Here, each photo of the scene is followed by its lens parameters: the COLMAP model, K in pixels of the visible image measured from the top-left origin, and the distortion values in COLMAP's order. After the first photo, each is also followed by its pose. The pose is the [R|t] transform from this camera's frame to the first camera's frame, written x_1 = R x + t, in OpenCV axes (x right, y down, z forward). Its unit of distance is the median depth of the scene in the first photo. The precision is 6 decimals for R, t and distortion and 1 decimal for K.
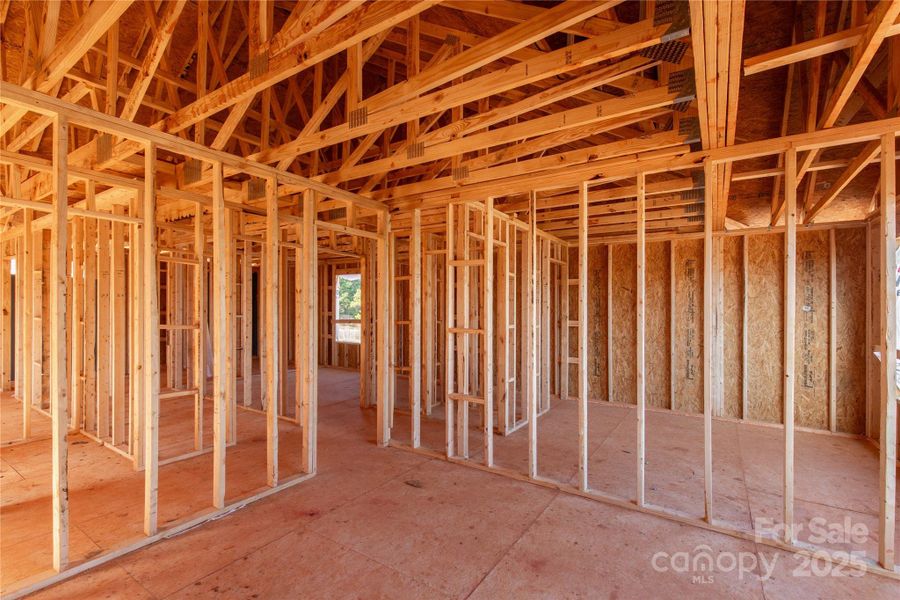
lens RADIAL K [[408.8, 0, 450.1], [0, 408.8, 305.4], [0, 0, 1]] dist [0.002870, -0.000127]
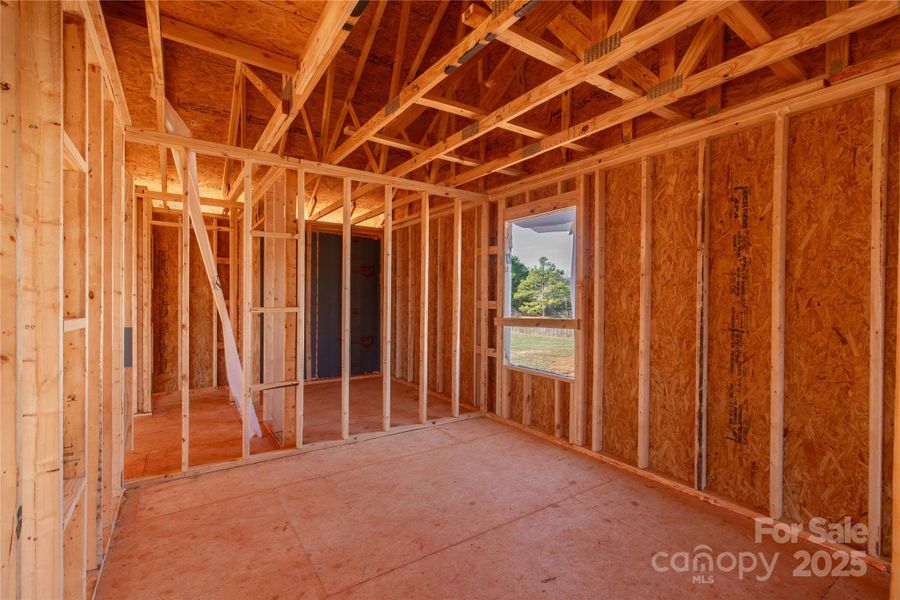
lens RADIAL K [[408.8, 0, 449.9], [0, 408.8, 297.9], [0, 0, 1]] dist [0.002870, -0.000127]
pose [[0.926828, 0.009644, -0.375363, -0.162238], [-0.006069, 0.999924, 0.010705, 0.006779], [0.375438, -0.007644, 0.926816, 0.544118]]
